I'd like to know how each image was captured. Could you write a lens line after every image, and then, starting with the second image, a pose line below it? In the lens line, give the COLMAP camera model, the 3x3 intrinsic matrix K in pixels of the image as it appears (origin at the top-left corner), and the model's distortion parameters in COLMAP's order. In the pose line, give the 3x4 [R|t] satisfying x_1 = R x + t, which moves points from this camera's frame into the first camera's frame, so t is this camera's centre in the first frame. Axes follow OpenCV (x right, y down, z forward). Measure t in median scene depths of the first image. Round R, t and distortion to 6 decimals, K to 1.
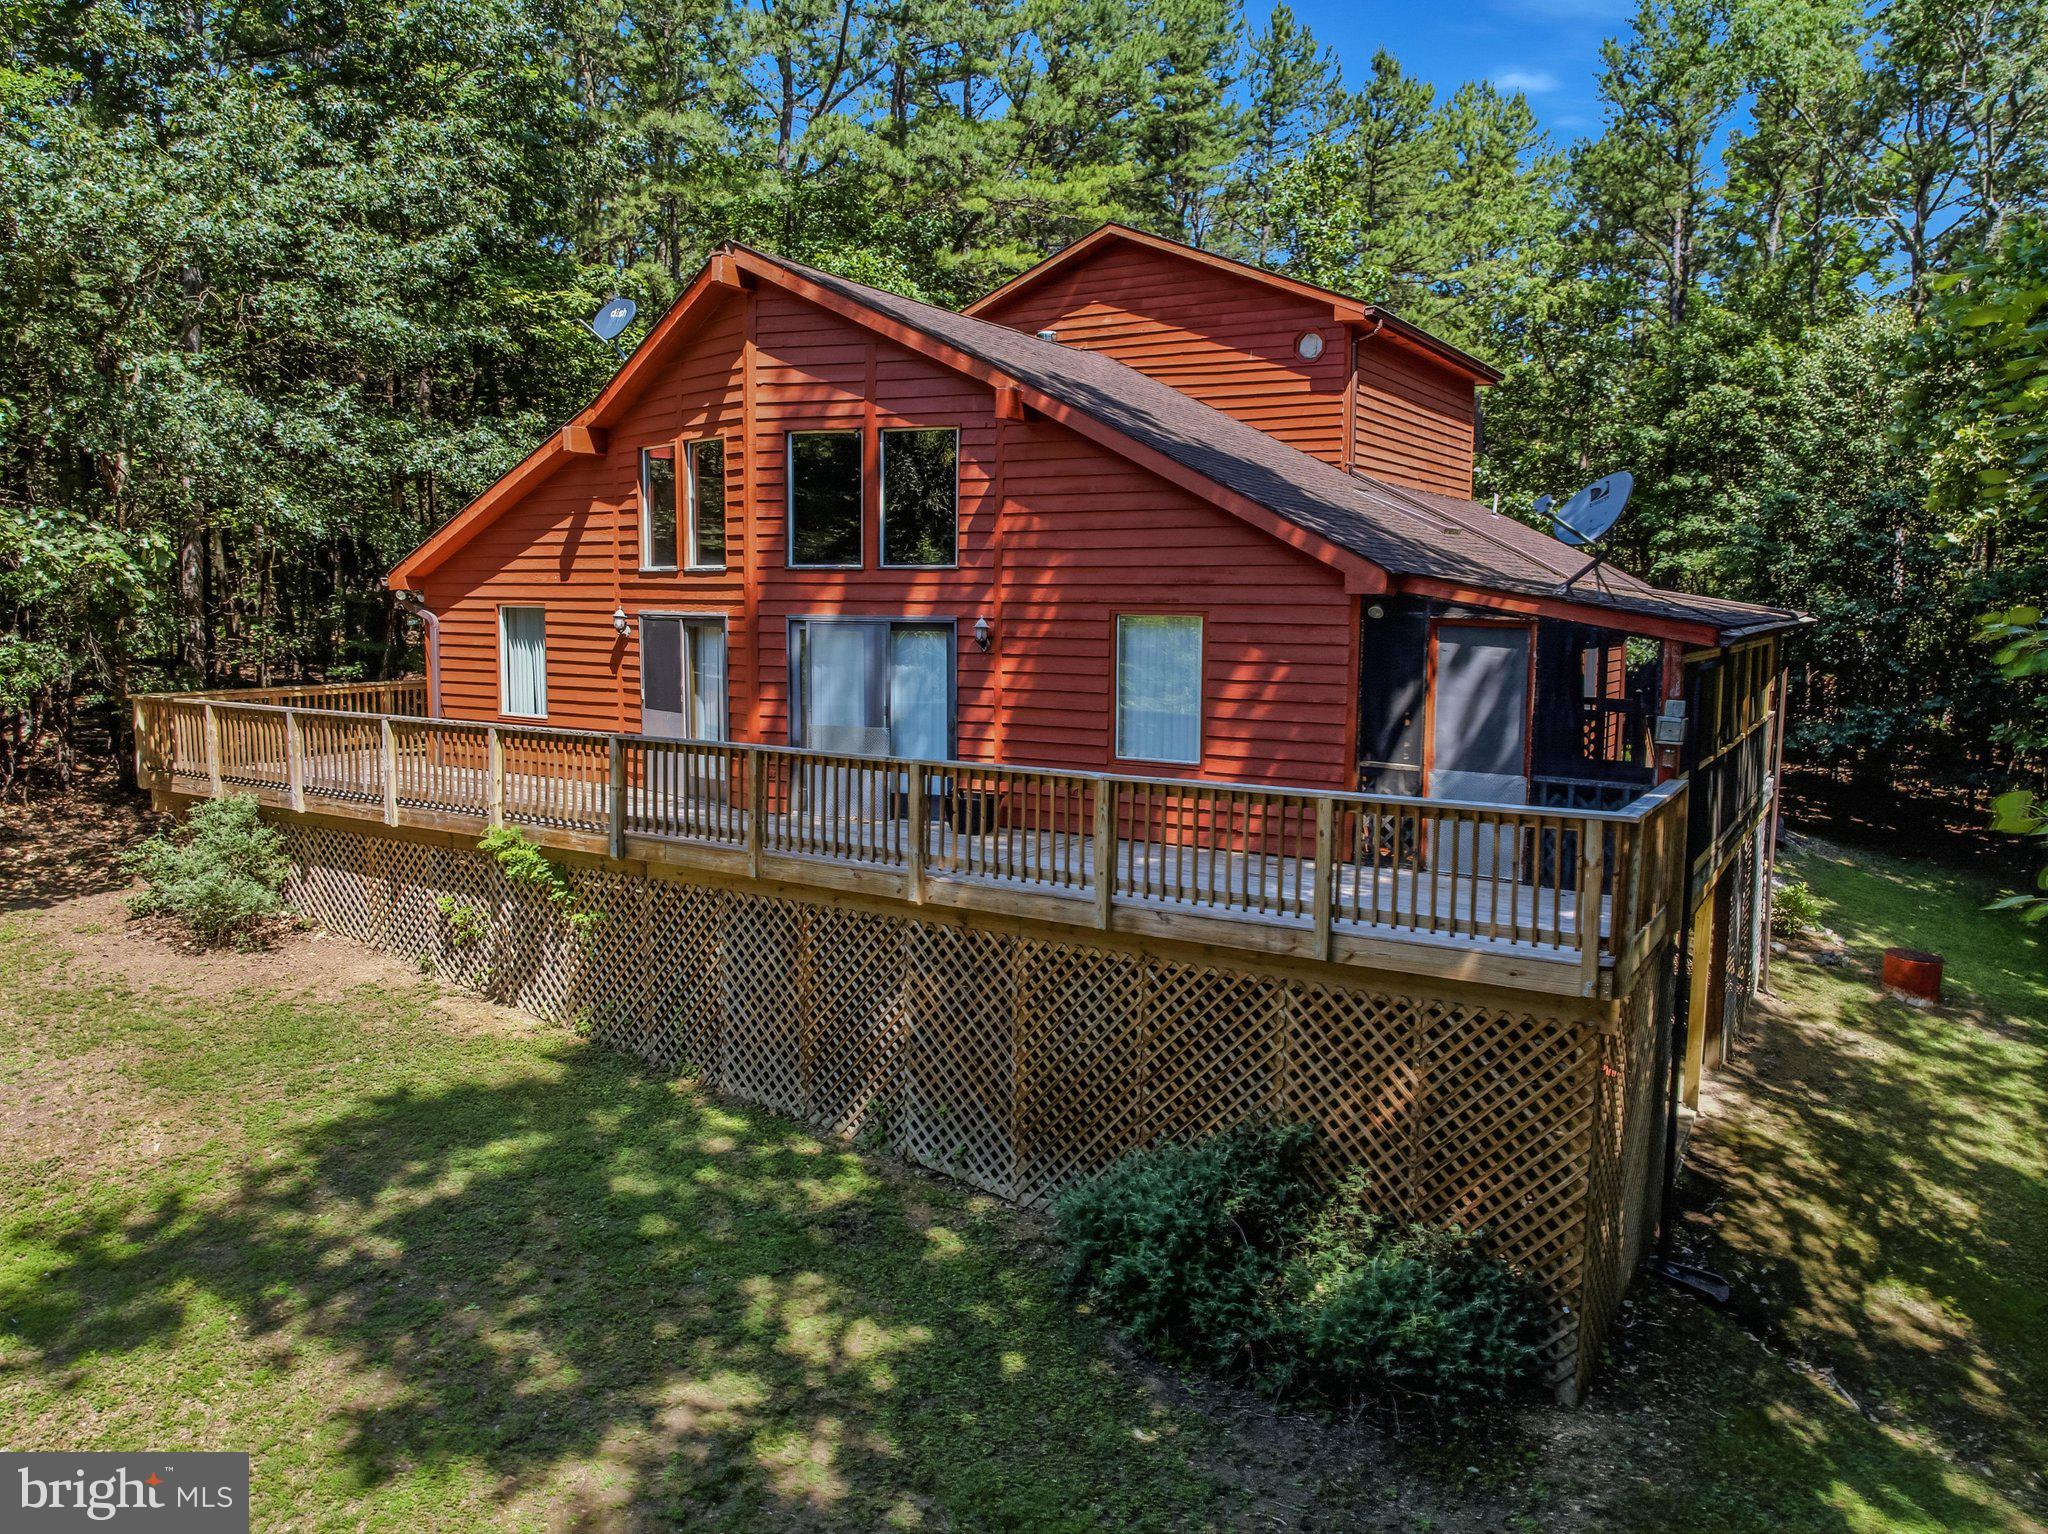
lens RADIAL K [[1444.5, 0, 1032.4], [0, 1444.5, 757.4], [0, 0, 1]] dist [-0.050632, 0.019752]
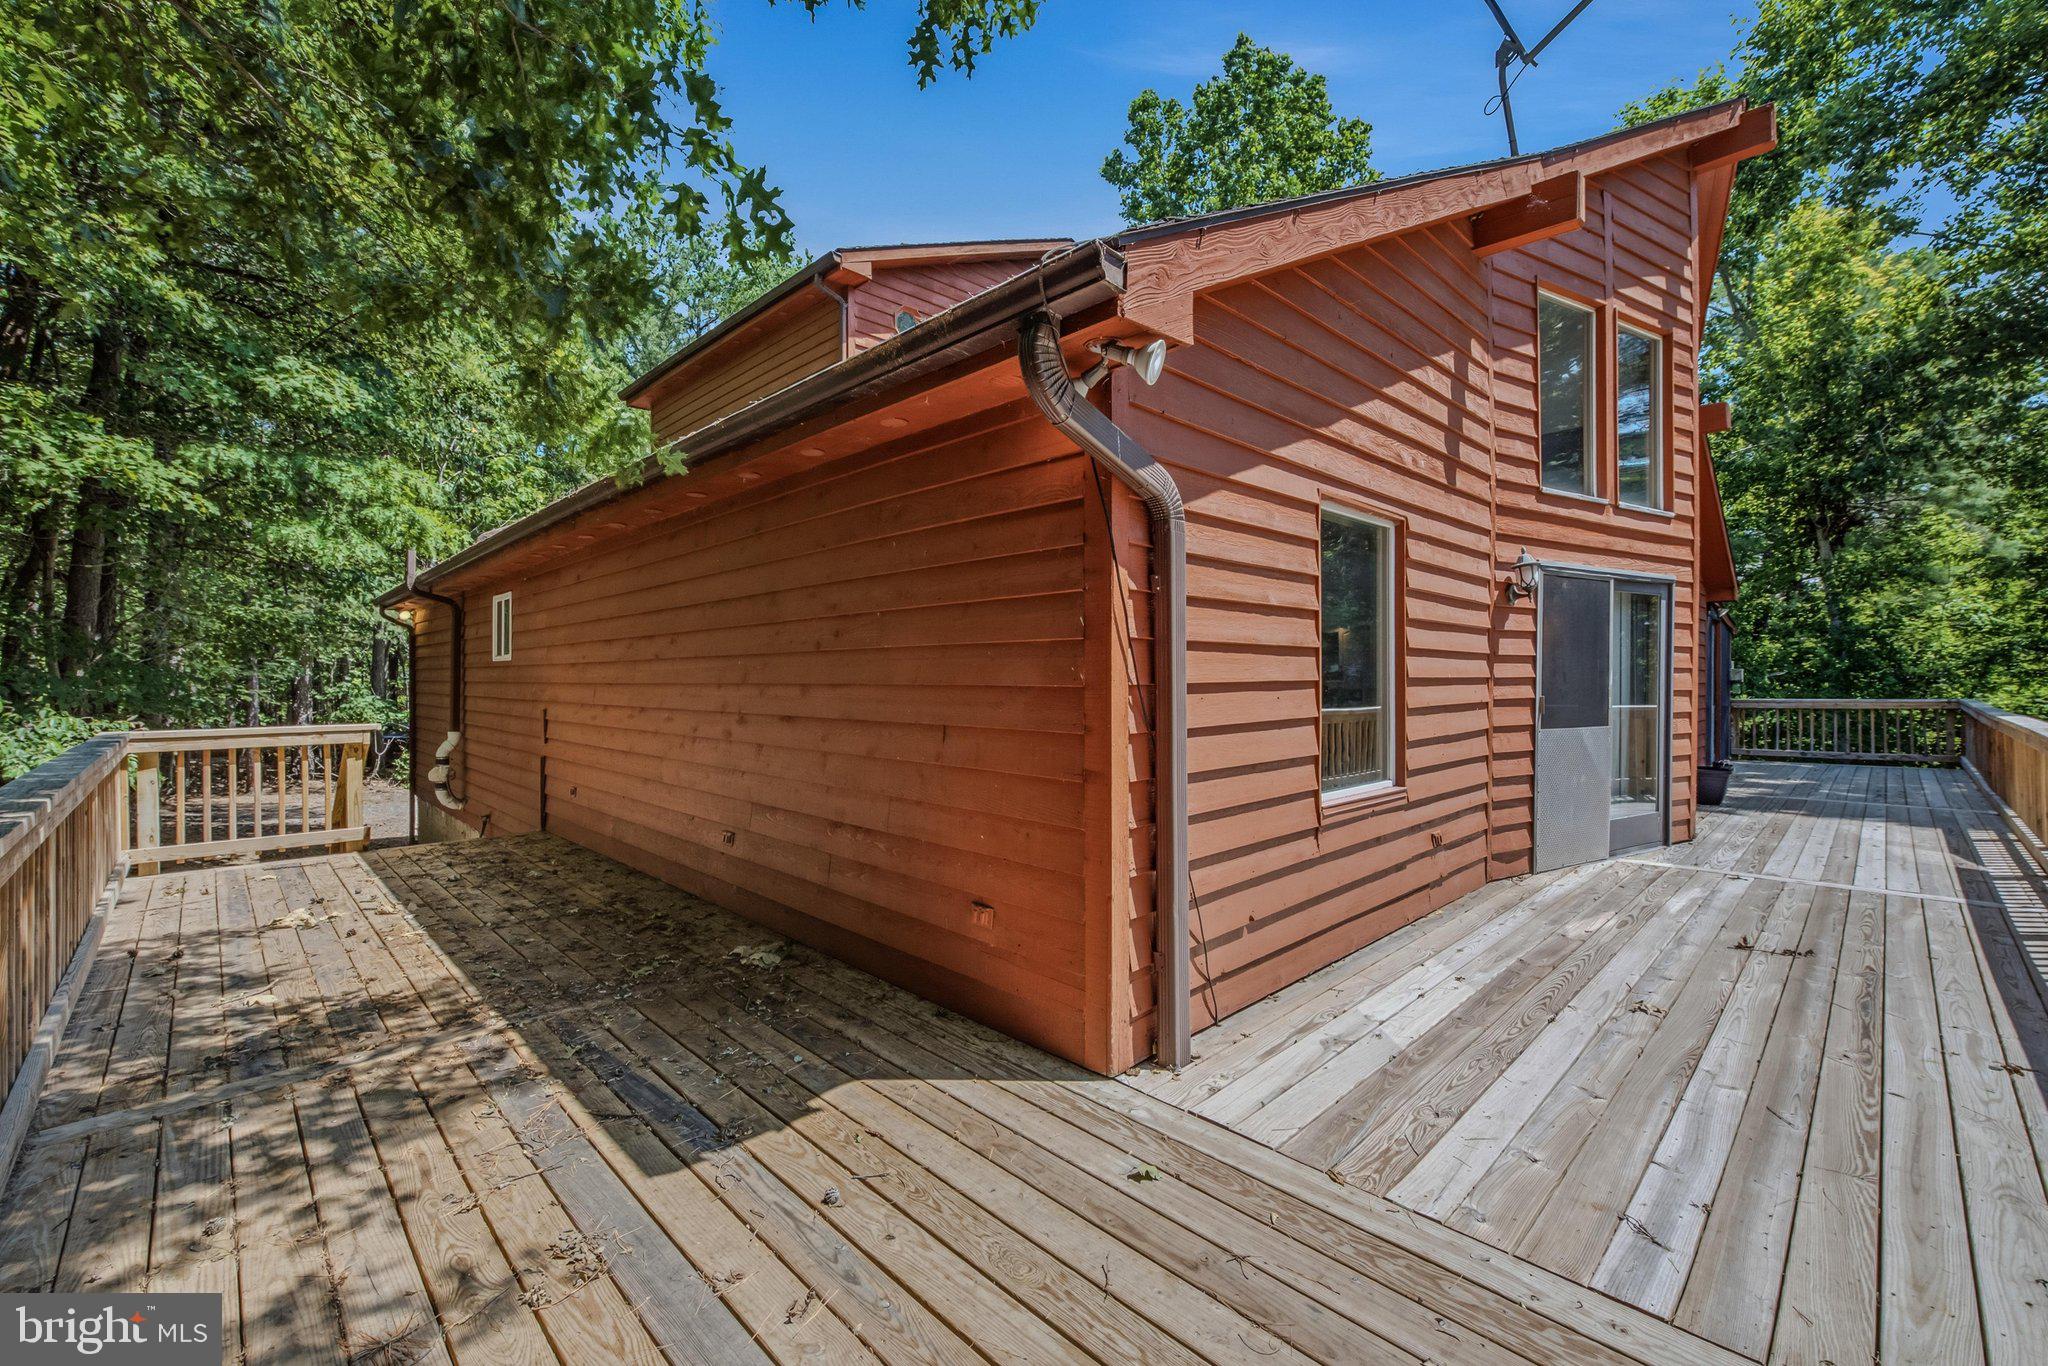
lens RADIAL K [[847.1, 0, 1024.0], [0, 847.1, 683.0], [0, 0, 1]] dist [0.000152, 0.000003]
pose [[0.242805, -0.018600, 0.969897, -0.777020], [0.114933, 0.993326, -0.009723, -0.087289], [-0.963243, 0.113834, 0.243322, 1.335954]]
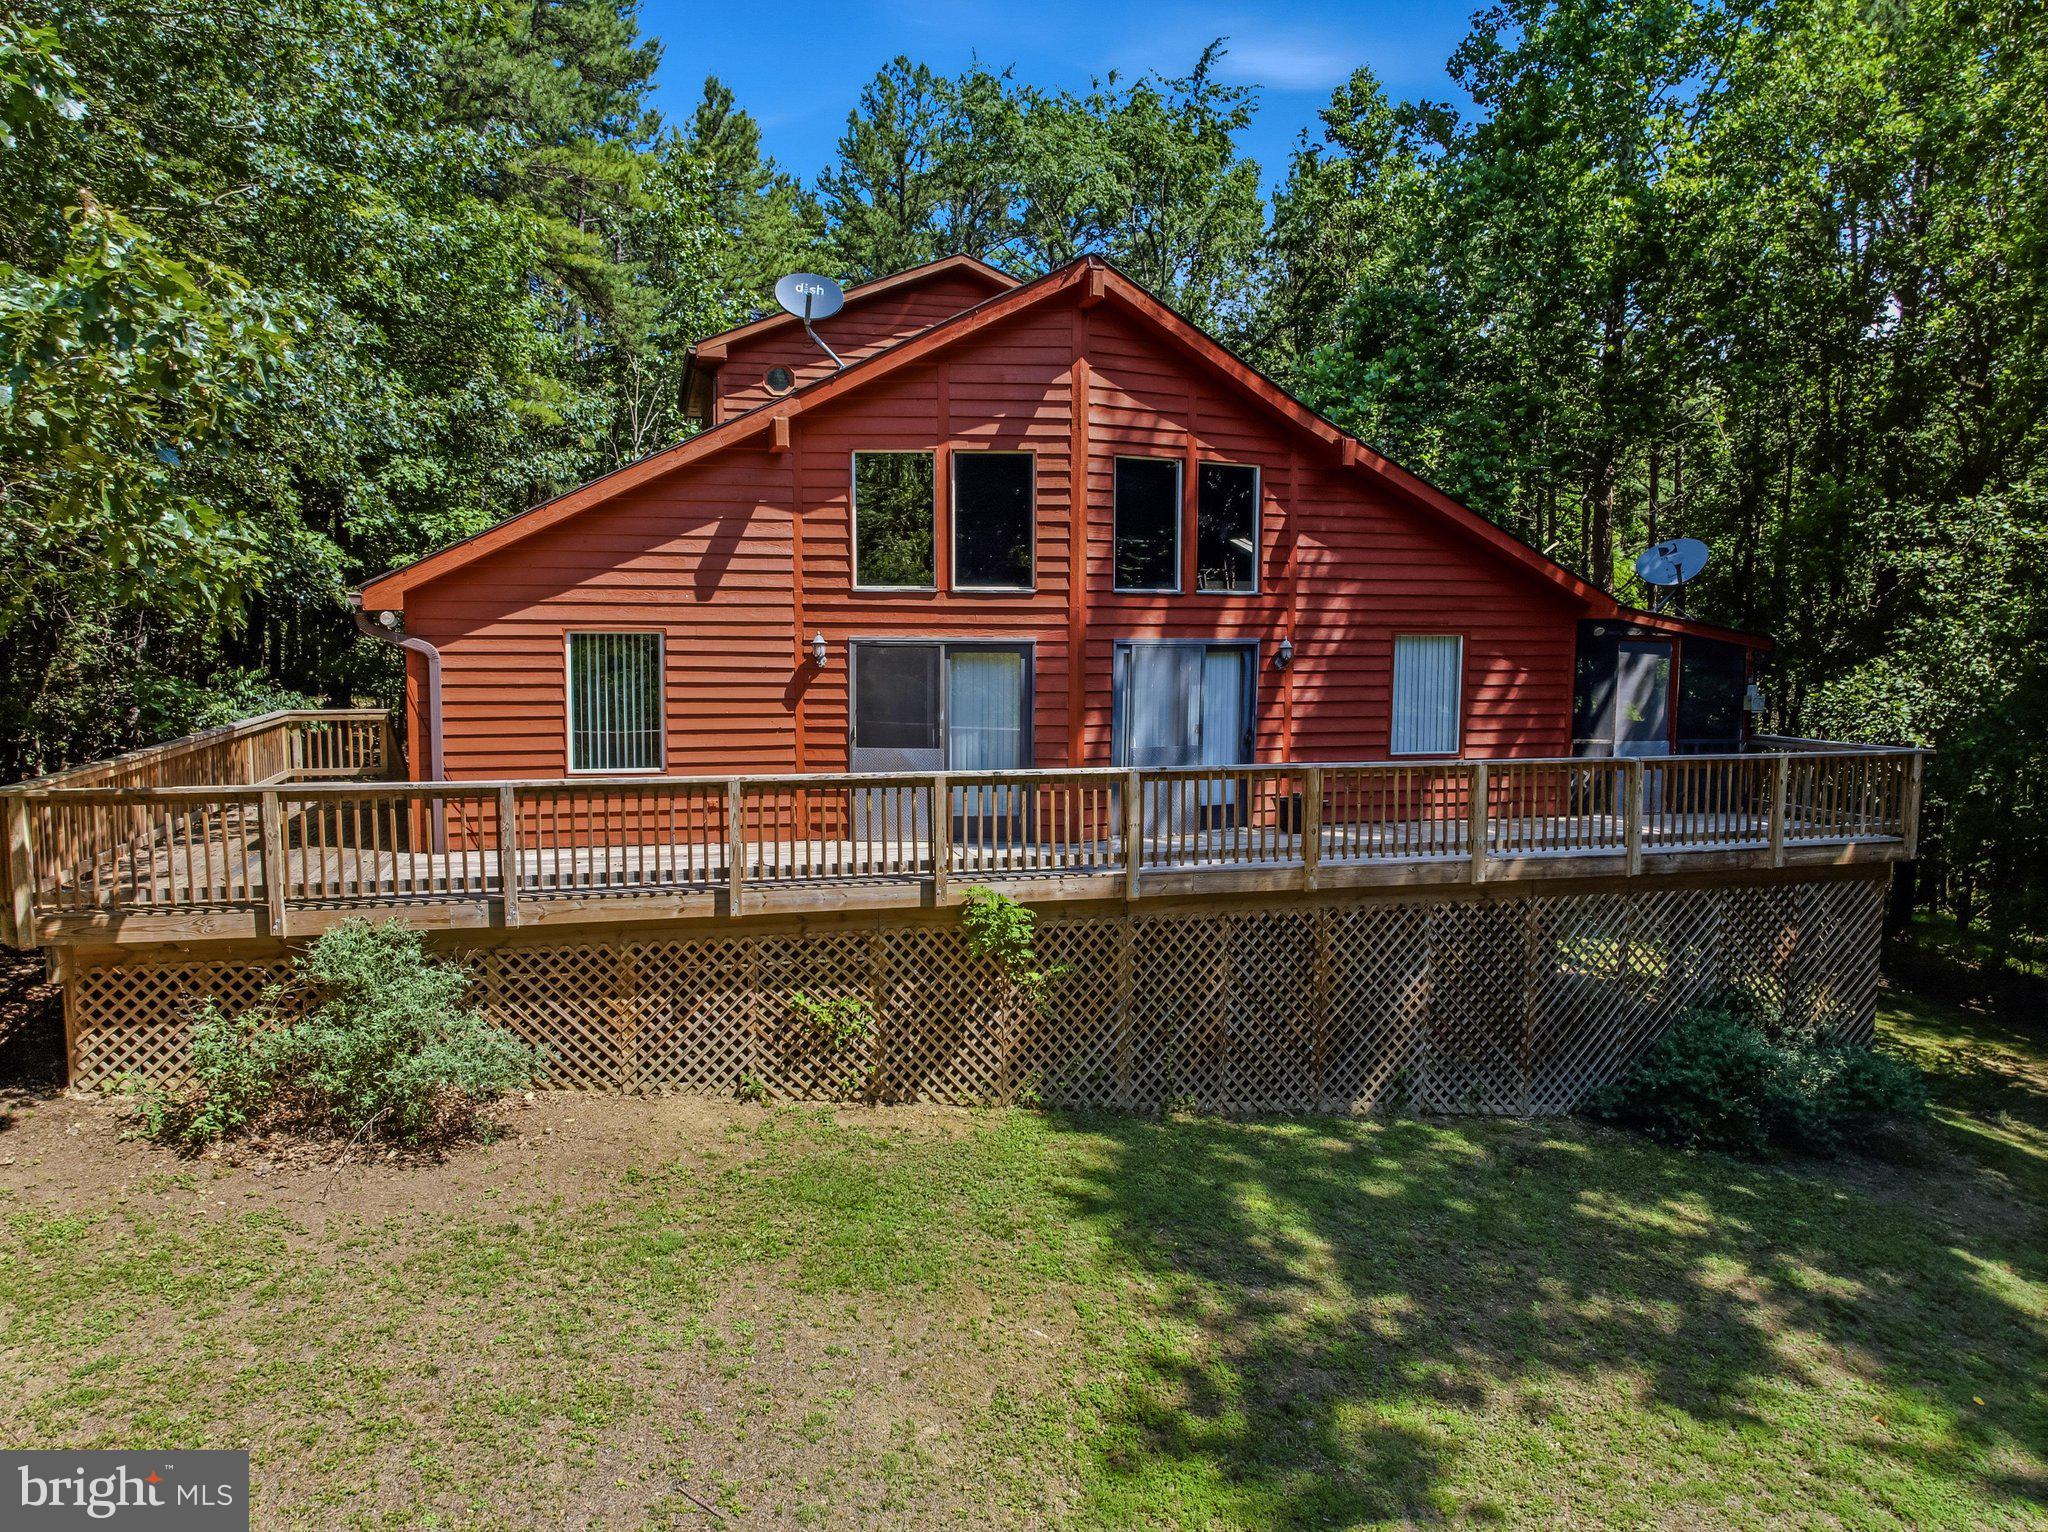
lens RADIAL K [[1438.3, 0, 1034.7], [0, 1438.3, 764.0], [0, 0, 1]] dist [-0.041345, 0.003726]
pose [[0.686019, -0.077898, 0.723402, -0.991630], [0.078686, 0.996364, 0.032672, -0.053009], [-0.723316, 0.034508, 0.689654, 0.382766]]
